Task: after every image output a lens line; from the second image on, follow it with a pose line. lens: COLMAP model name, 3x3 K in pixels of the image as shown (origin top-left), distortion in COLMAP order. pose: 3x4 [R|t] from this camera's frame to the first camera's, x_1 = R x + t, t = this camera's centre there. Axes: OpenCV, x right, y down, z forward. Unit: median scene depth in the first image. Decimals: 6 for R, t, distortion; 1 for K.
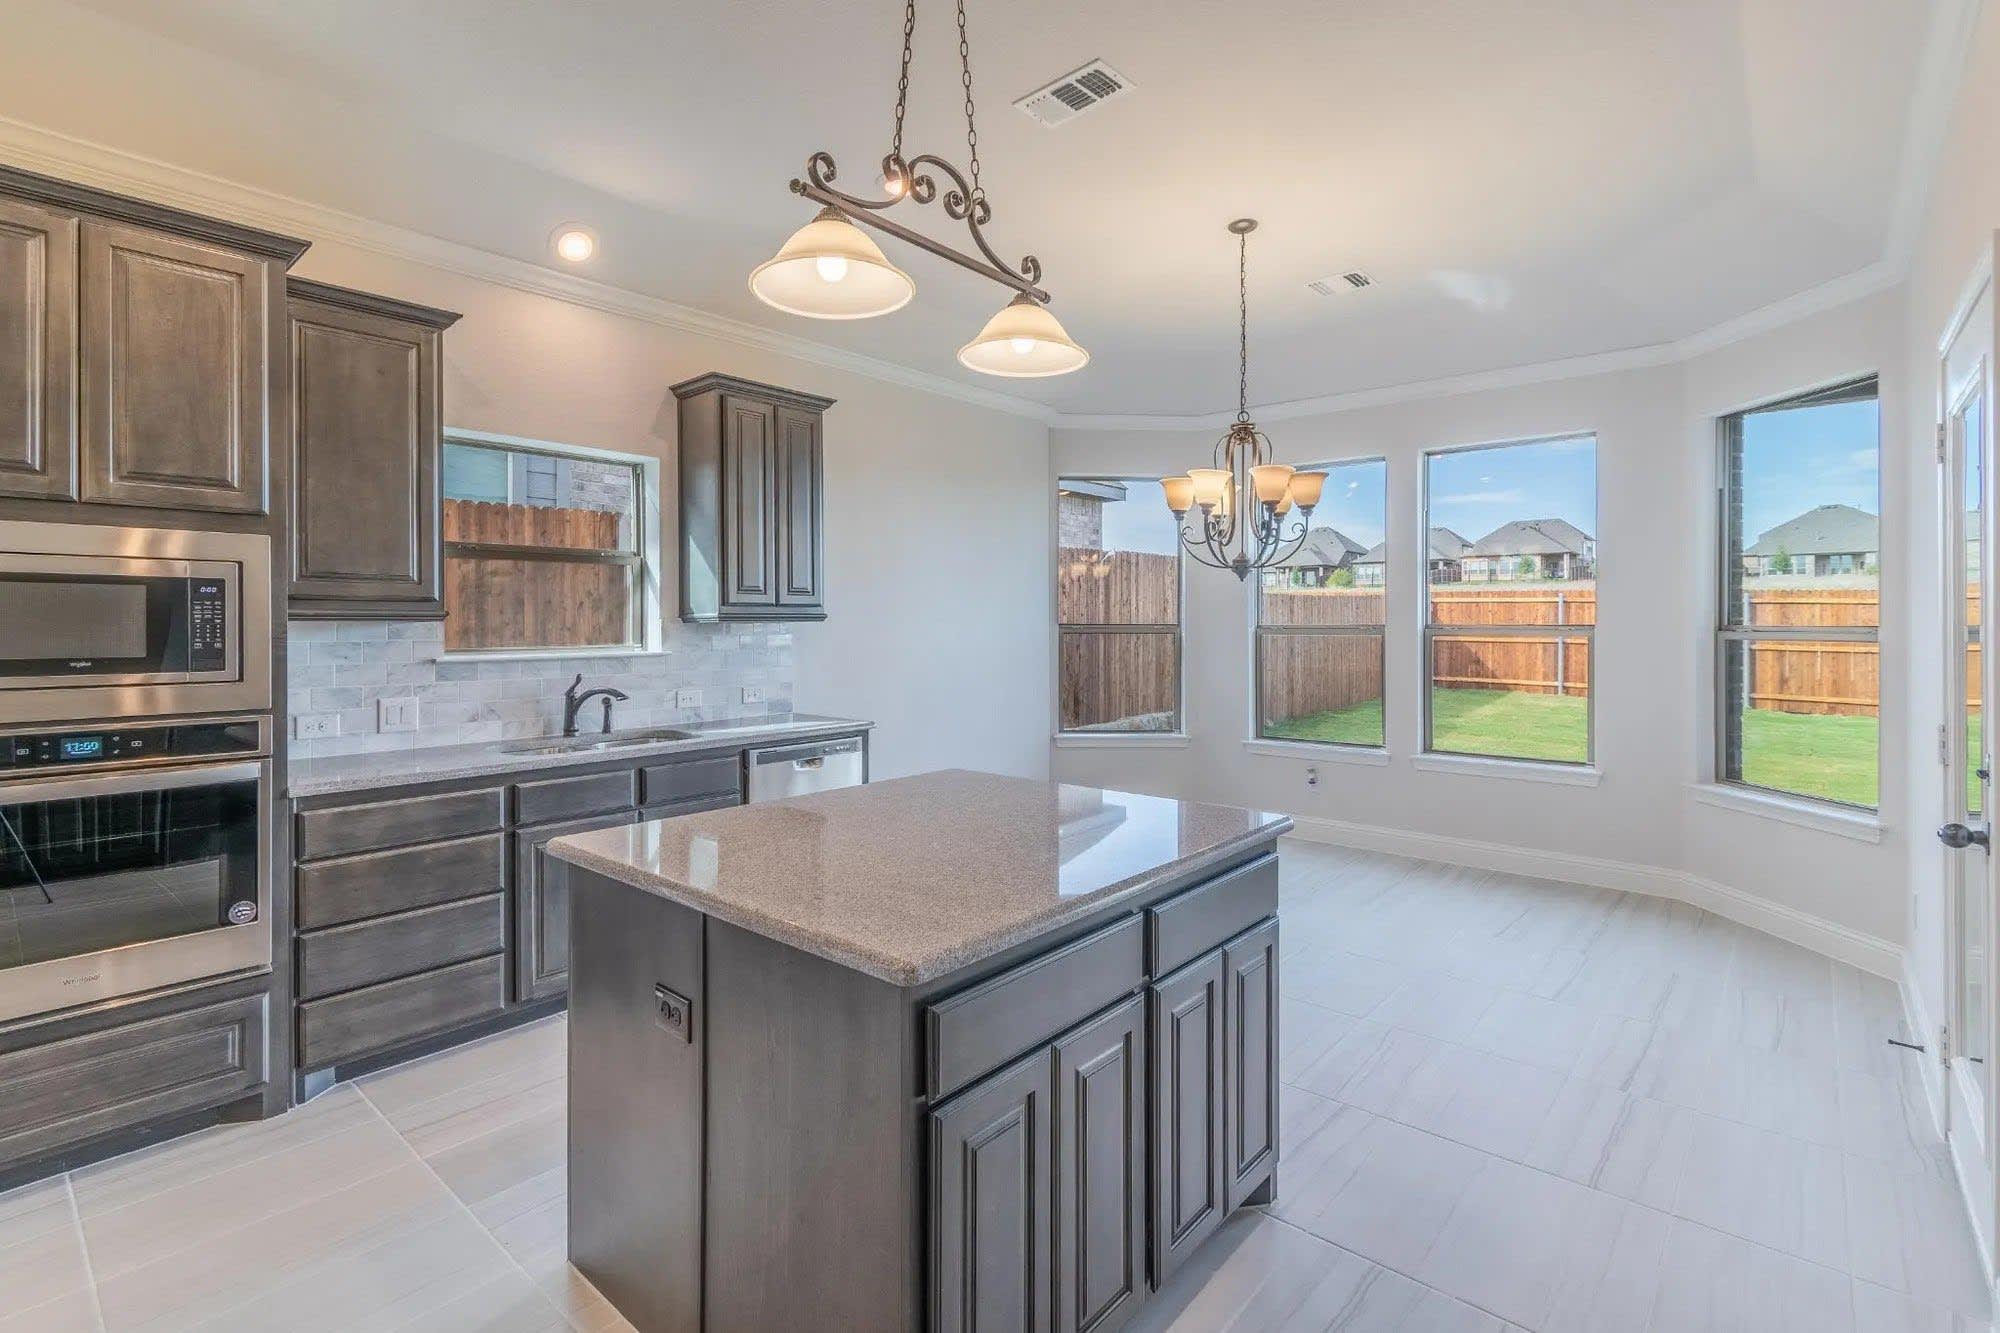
lens RADIAL K [[928.5, 0, 1000.8], [0, 928.5, 629.9], [0, 0, 1]] dist [-0.000573, -0.000045]
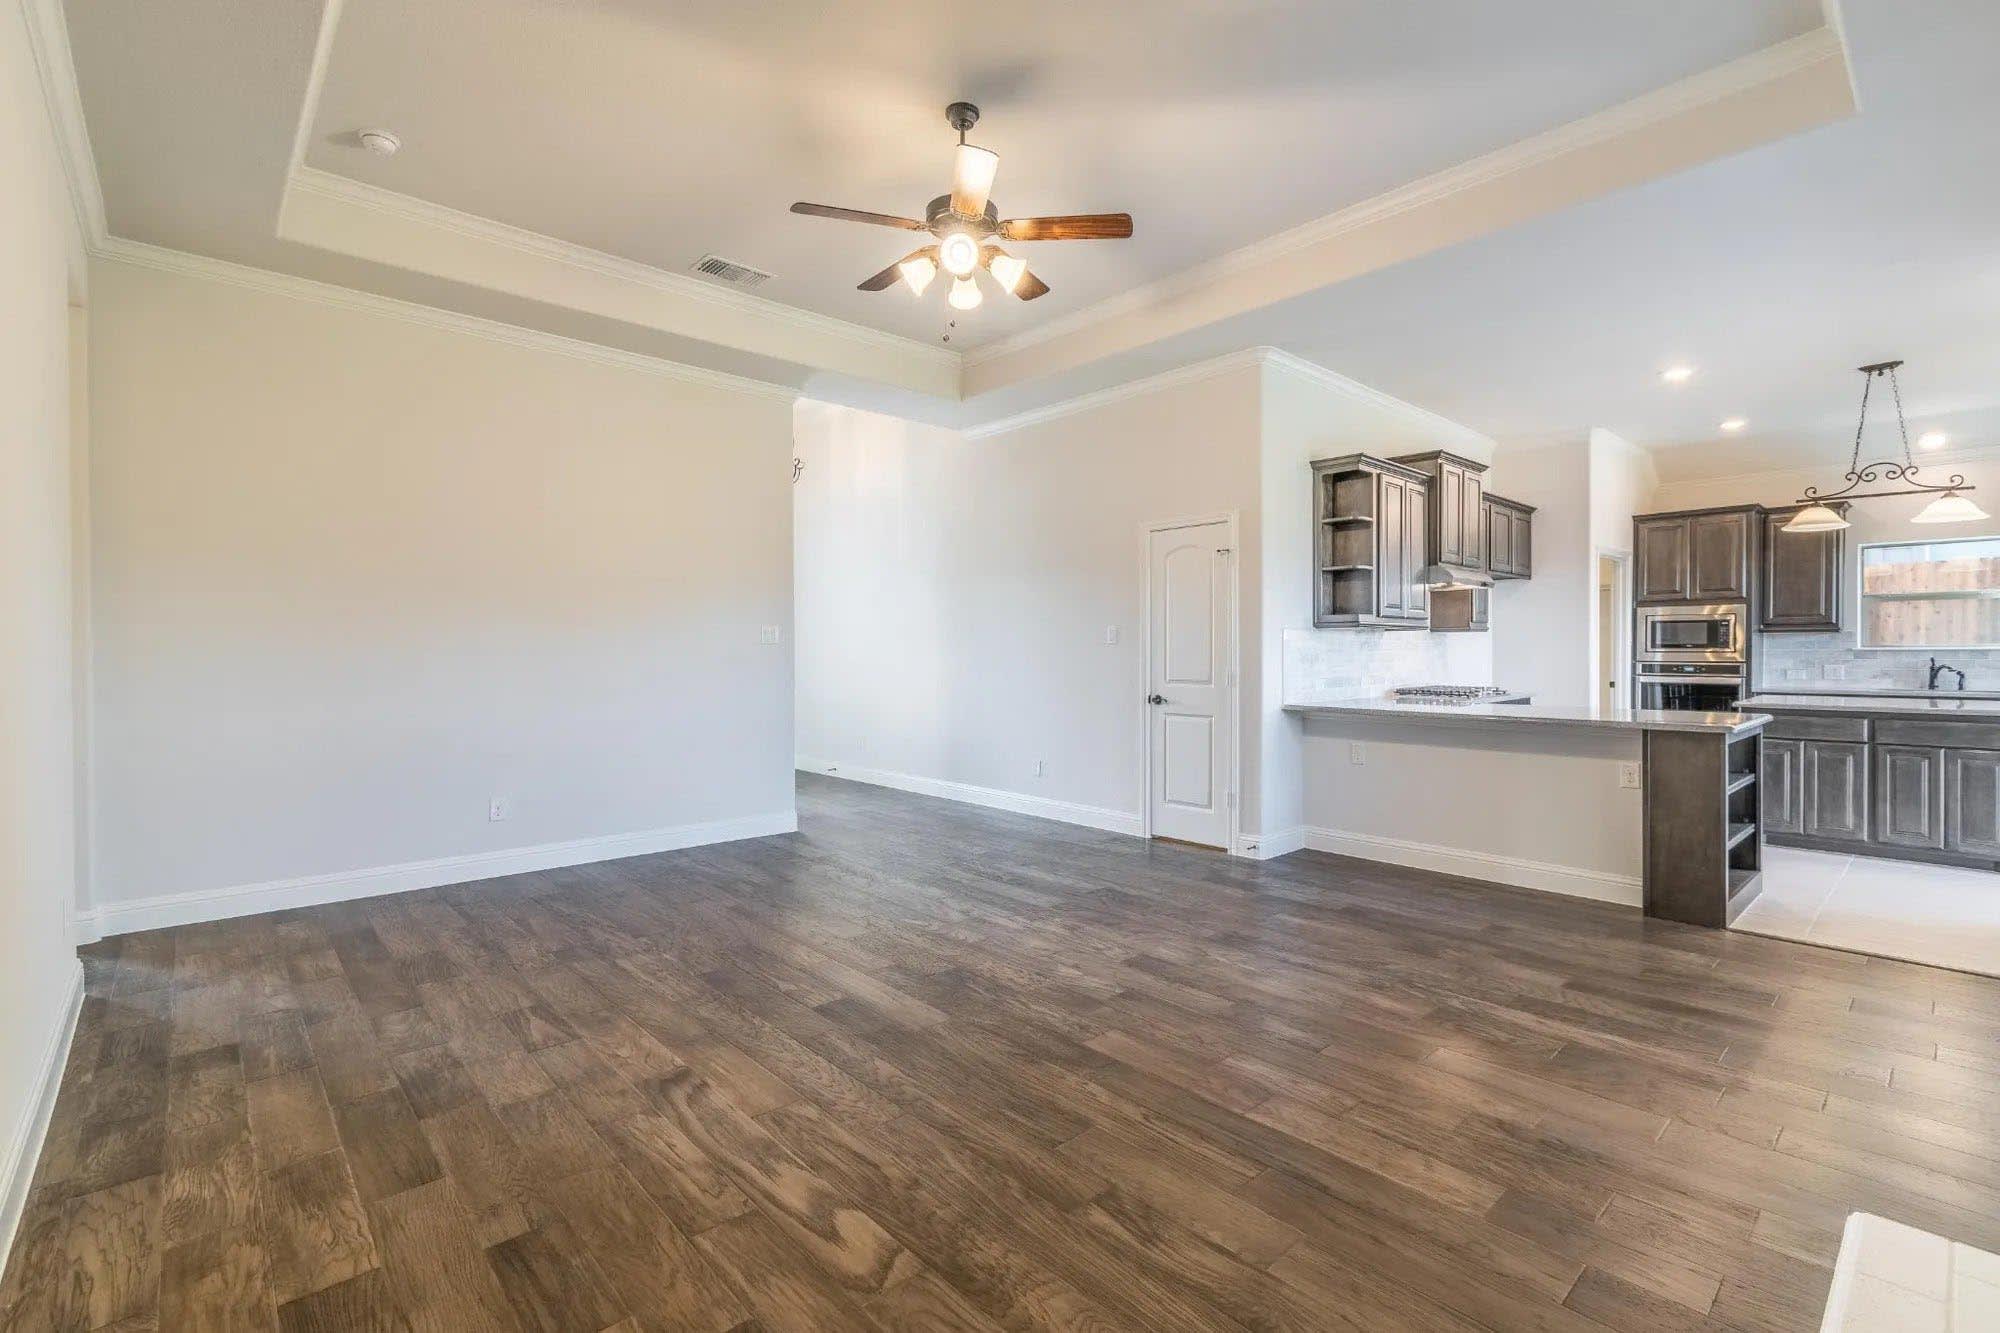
lens RADIAL K [[894.9, 0, 1002.1], [0, 894.9, 652.4], [0, 0, 1]] dist [0.000860, -0.000716]
pose [[-0.117663, 0.007051, -0.993028, 1.814054], [-0.003109, 0.999967, 0.007468, 0.030971], [0.993049, 0.003966, -0.117638, -0.805666]]
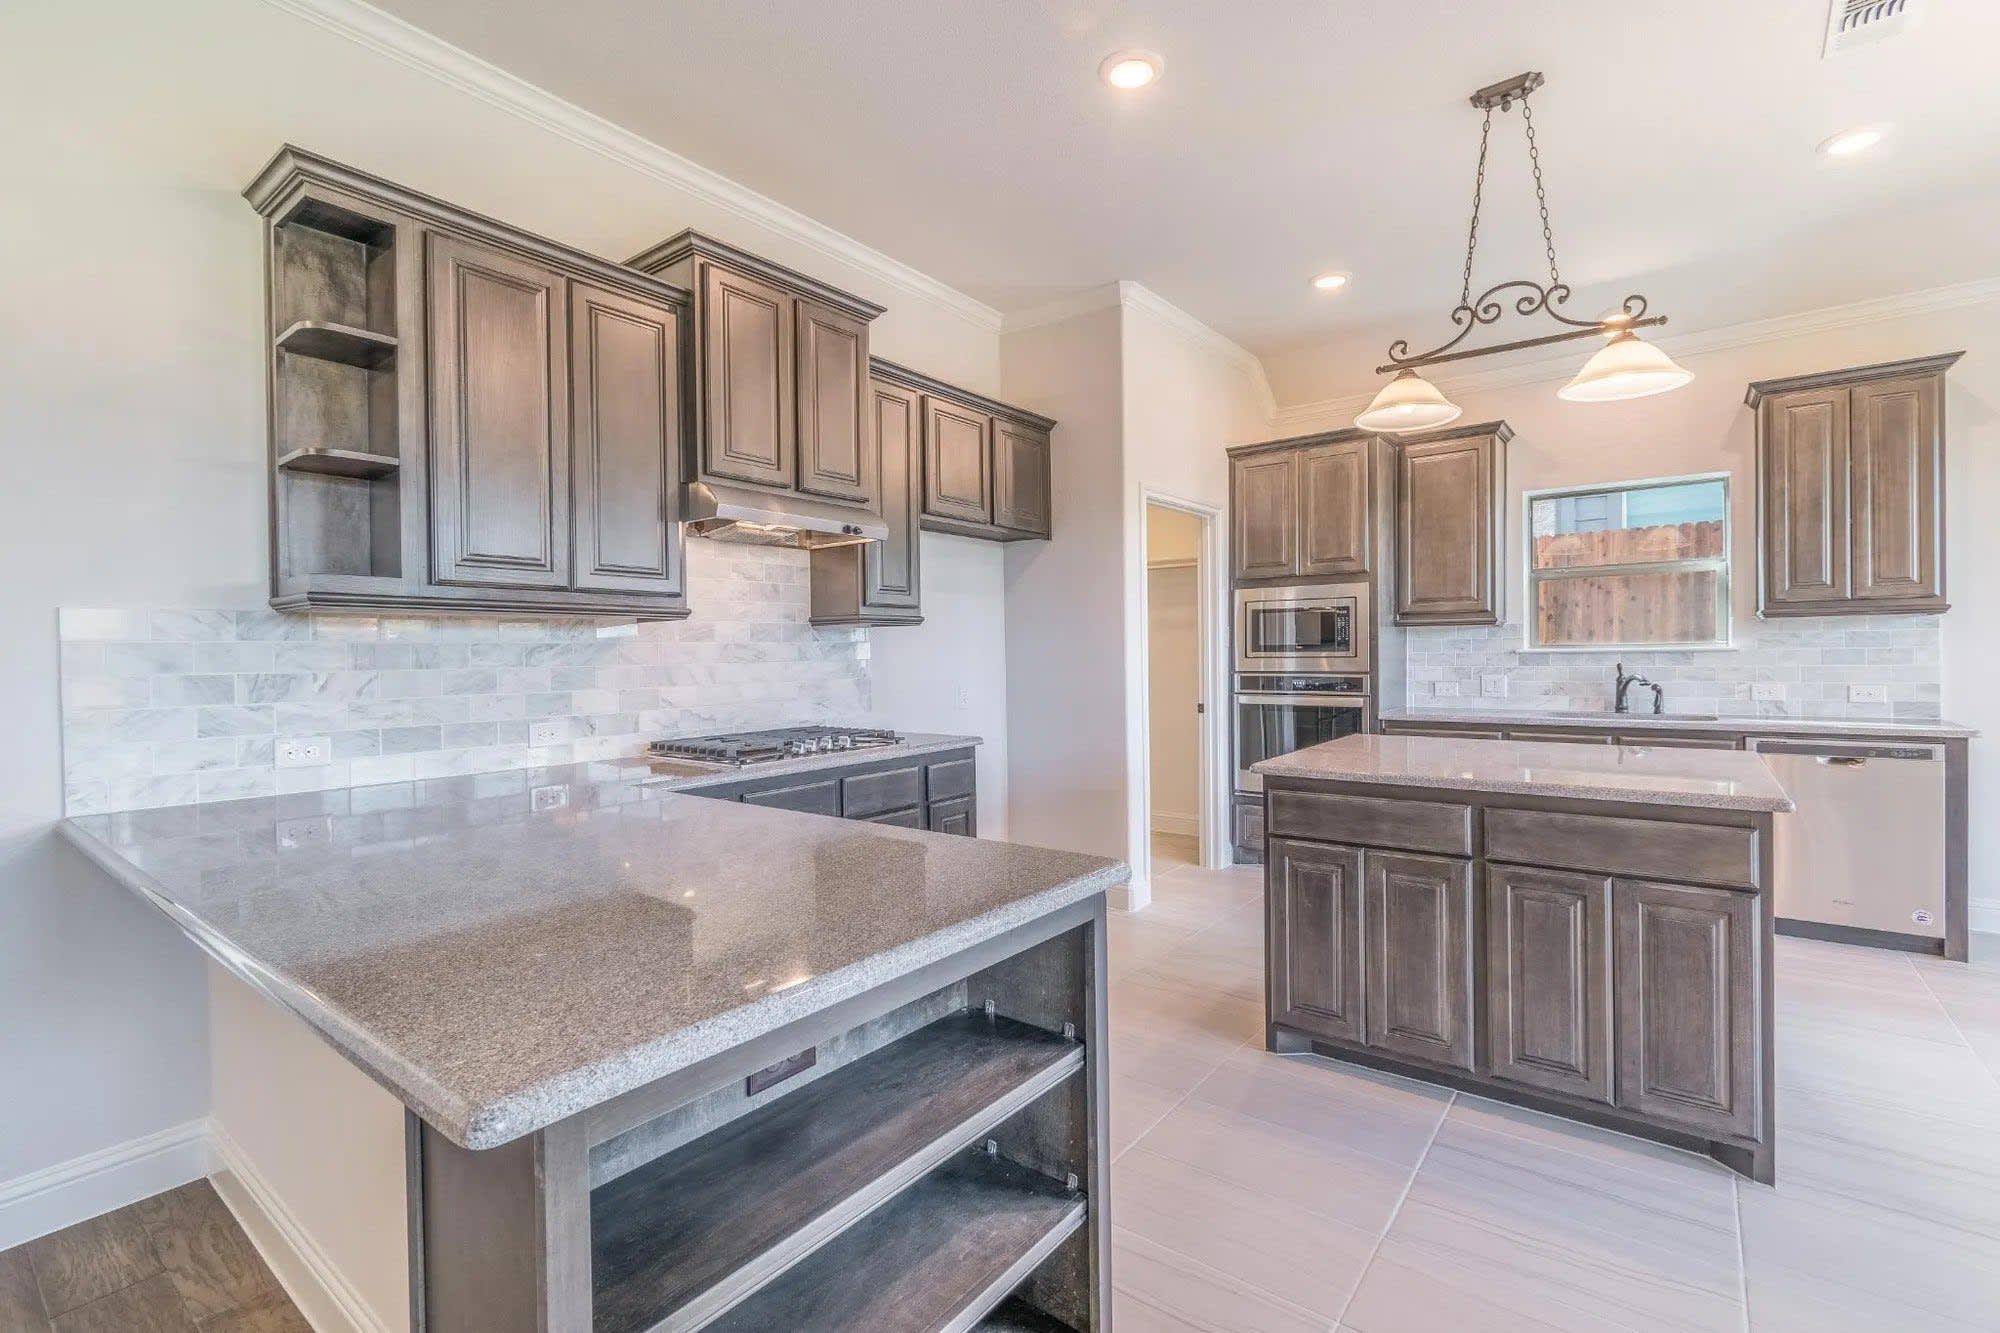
lens RADIAL K [[885.8, 0, 1005.6], [0, 885.8, 654.5], [0, 0, 1]] dist [-0.000388, -0.000372]
pose [[0.056235, 0.003764, -0.998410, 0.767553], [0.005084, 0.999979, 0.004056, 0.028578], [0.998405, -0.005304, 0.056215, 0.103605]]
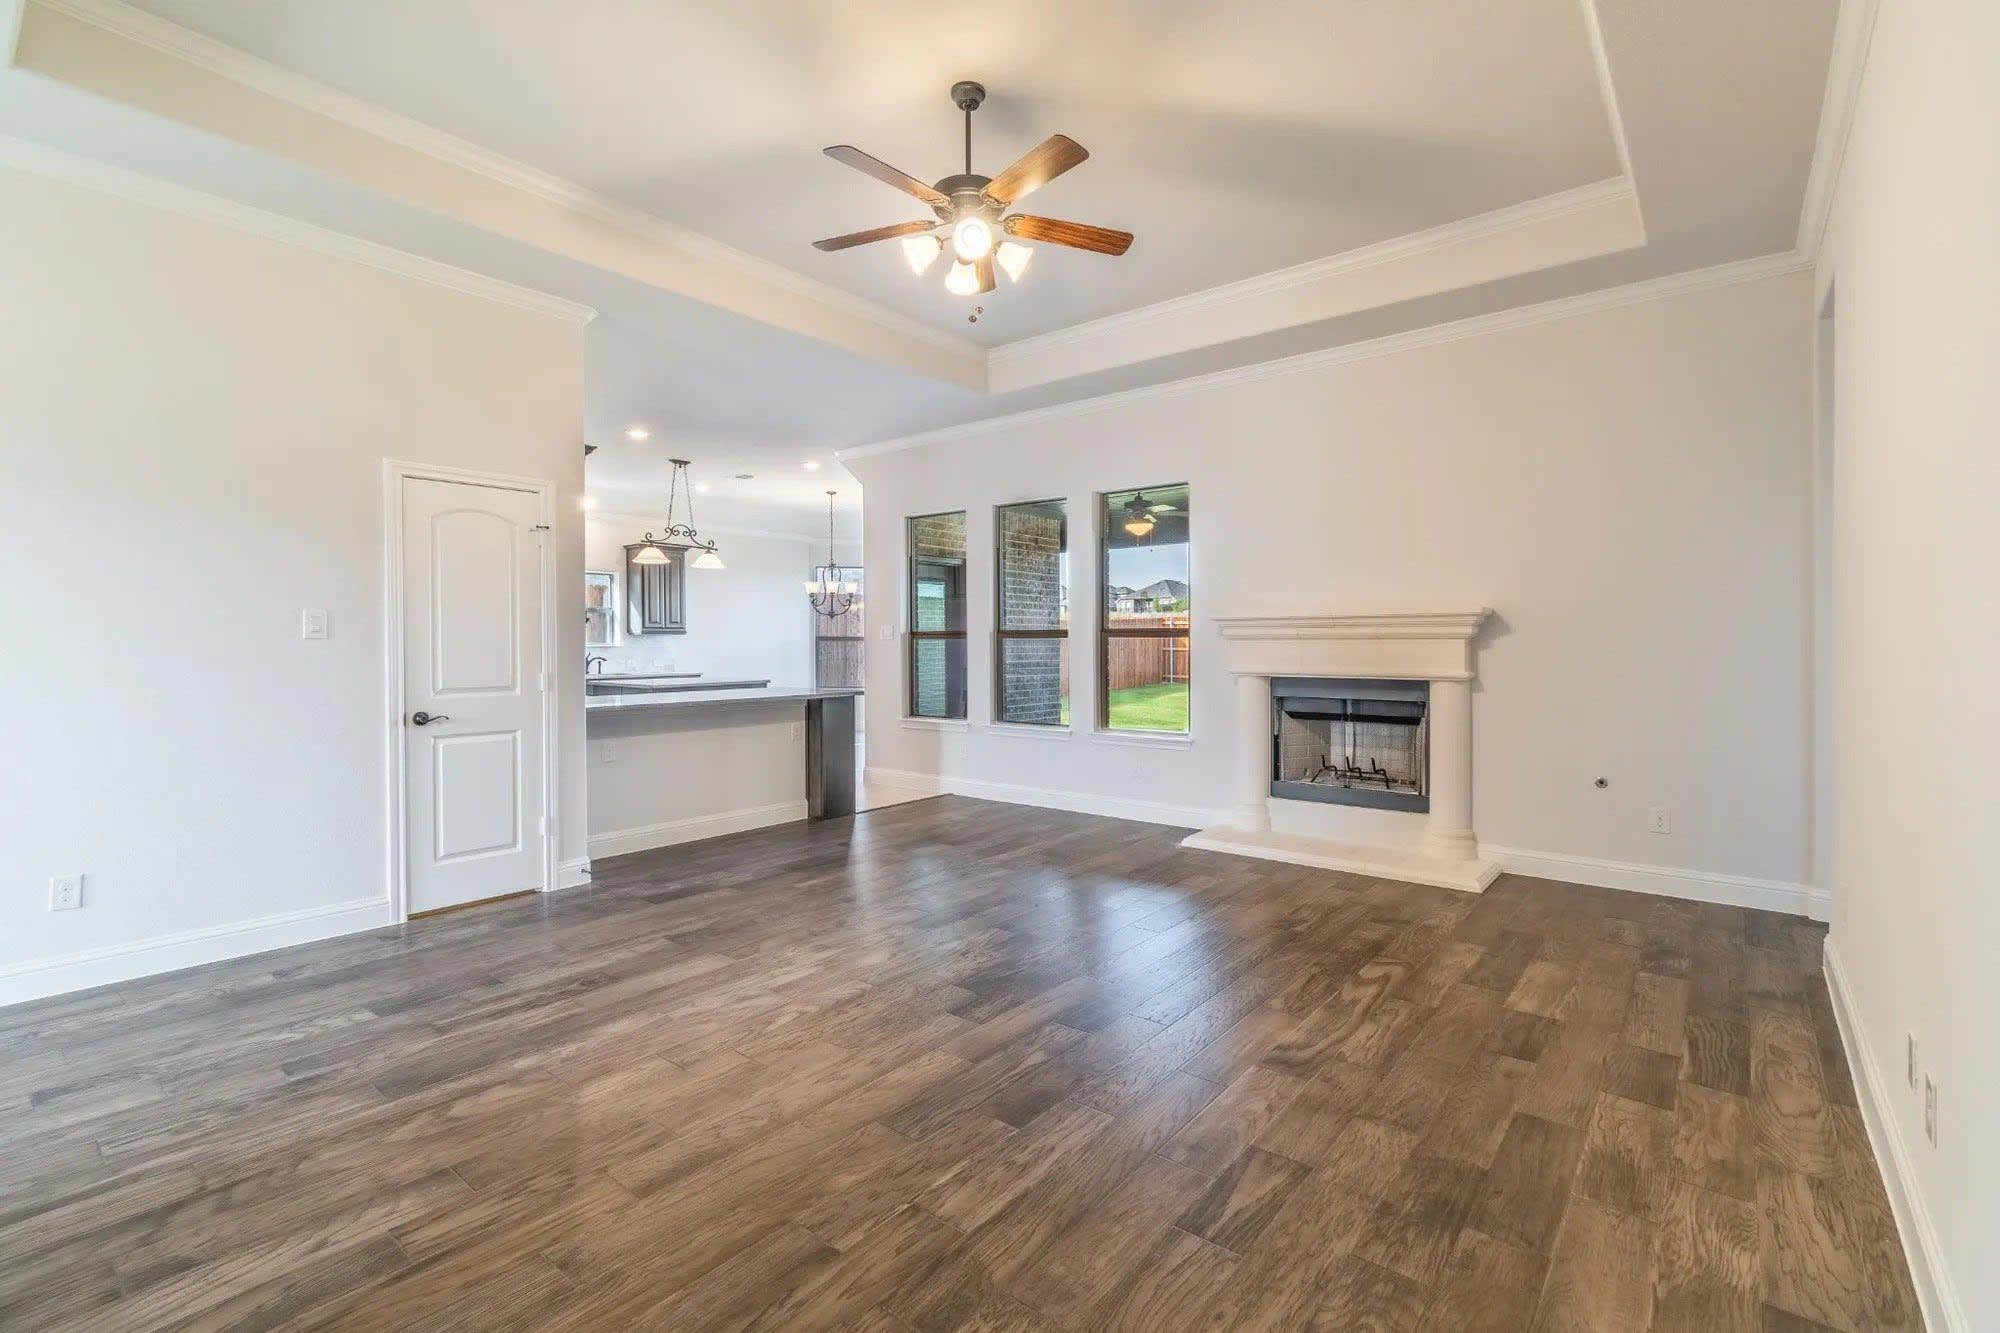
lens RADIAL K [[894.9, 0, 1002.1], [0, 894.9, 652.4], [0, 0, 1]] dist [0.000860, -0.000716]
pose [[0.999541, -0.000539, 0.030283, 0.802109], [0.000367, 0.999984, 0.005691, 0.036233], [-0.030286, -0.005677, 0.999525, -1.970250]]
